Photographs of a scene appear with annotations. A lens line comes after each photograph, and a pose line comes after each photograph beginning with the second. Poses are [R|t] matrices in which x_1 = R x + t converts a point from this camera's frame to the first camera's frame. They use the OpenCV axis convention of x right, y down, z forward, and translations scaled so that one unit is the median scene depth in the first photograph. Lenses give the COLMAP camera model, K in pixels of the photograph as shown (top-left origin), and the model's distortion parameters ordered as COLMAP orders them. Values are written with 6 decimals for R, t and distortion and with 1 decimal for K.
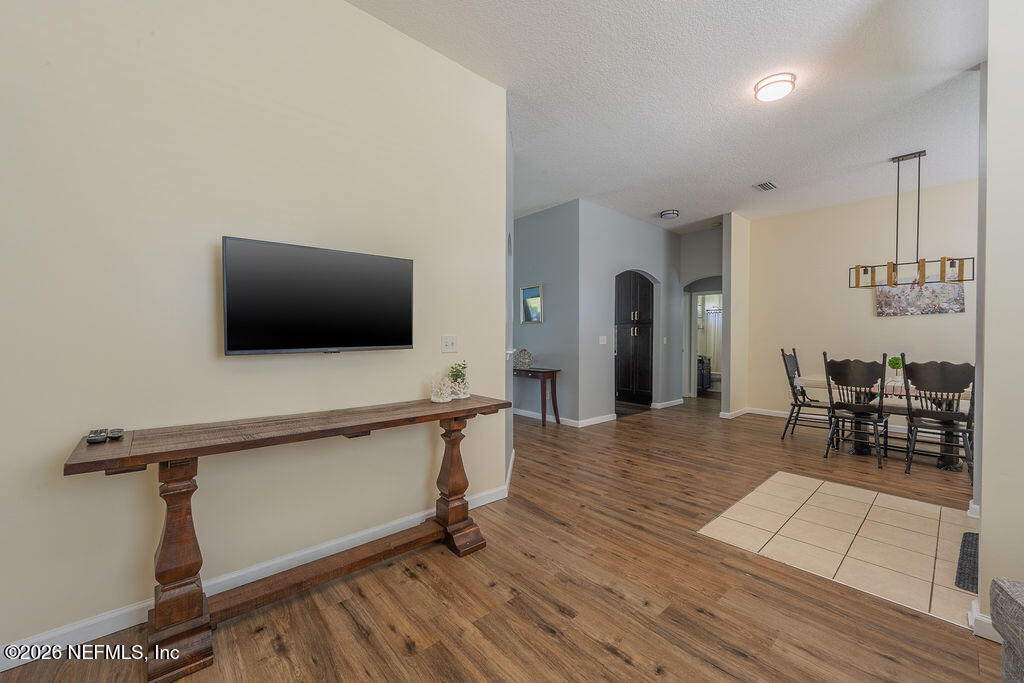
lens RADIAL K [[403.7, 0, 486.7], [0, 403.7, 335.1], [0, 0, 1]] dist [-0.003456, 0.000756]
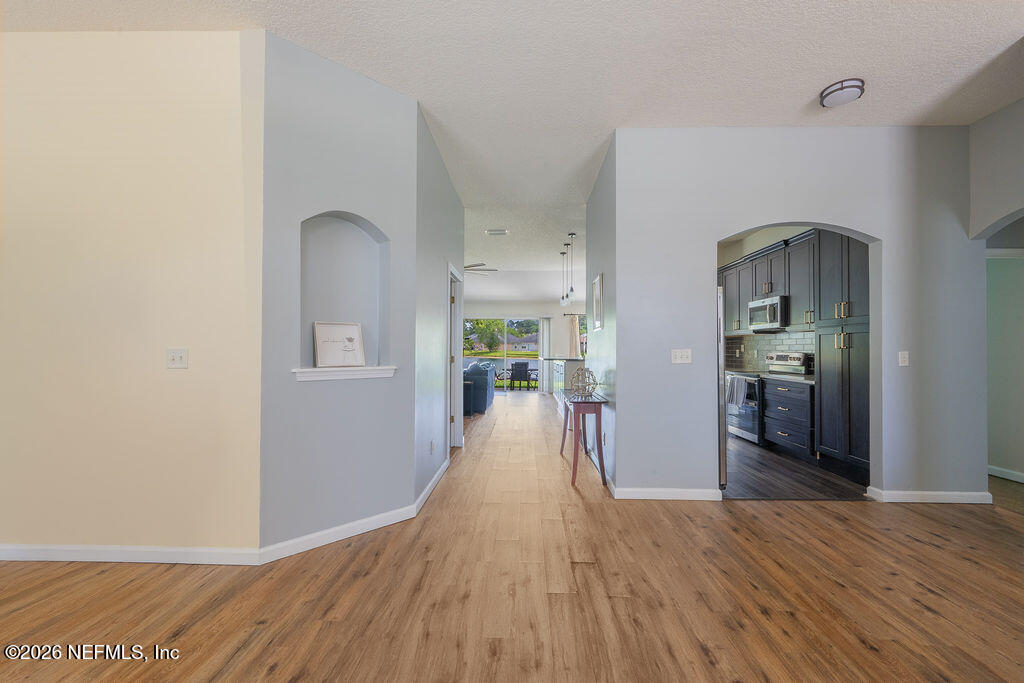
lens RADIAL K [[403.7, 0, 502.3], [0, 403.7, 345.6], [0, 0, 1]] dist [-0.003456, 0.000756]
pose [[0.750647, -0.007060, -0.660666, 0.804099], [0.000000, 0.999943, -0.010686, 0.004354], [0.660703, 0.008022, 0.750604, 0.673033]]
